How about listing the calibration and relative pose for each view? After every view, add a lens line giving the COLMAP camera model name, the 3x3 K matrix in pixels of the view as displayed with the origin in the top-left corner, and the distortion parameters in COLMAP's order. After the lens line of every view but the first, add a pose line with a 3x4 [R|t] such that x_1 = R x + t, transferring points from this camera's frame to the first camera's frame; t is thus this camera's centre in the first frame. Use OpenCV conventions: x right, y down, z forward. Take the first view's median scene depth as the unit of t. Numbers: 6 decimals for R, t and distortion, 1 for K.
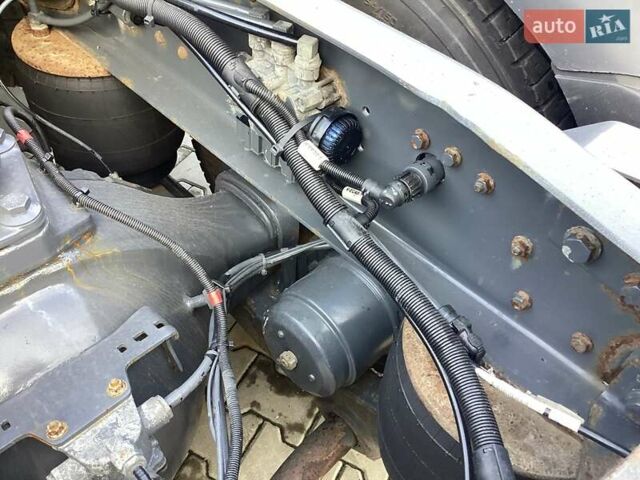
lens RADIAL K [[577.4, 0, 321.3], [0, 577.4, 246.1], [0, 0, 1]] dist [0.120950, -0.236604]
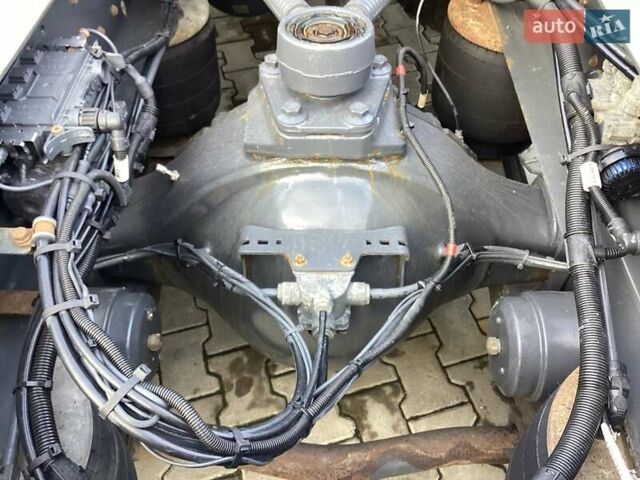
lens RADIAL K [[577.4, 0, 321.3], [0, 577.4, 246.1], [0, 0, 1]] dist [0.120950, -0.236604]
pose [[0.692829, 0.504671, -0.515067, 0.255213], [-0.490465, 0.853411, 0.176450, 0.004461], [0.528613, 0.130373, 0.838792, -0.145854]]
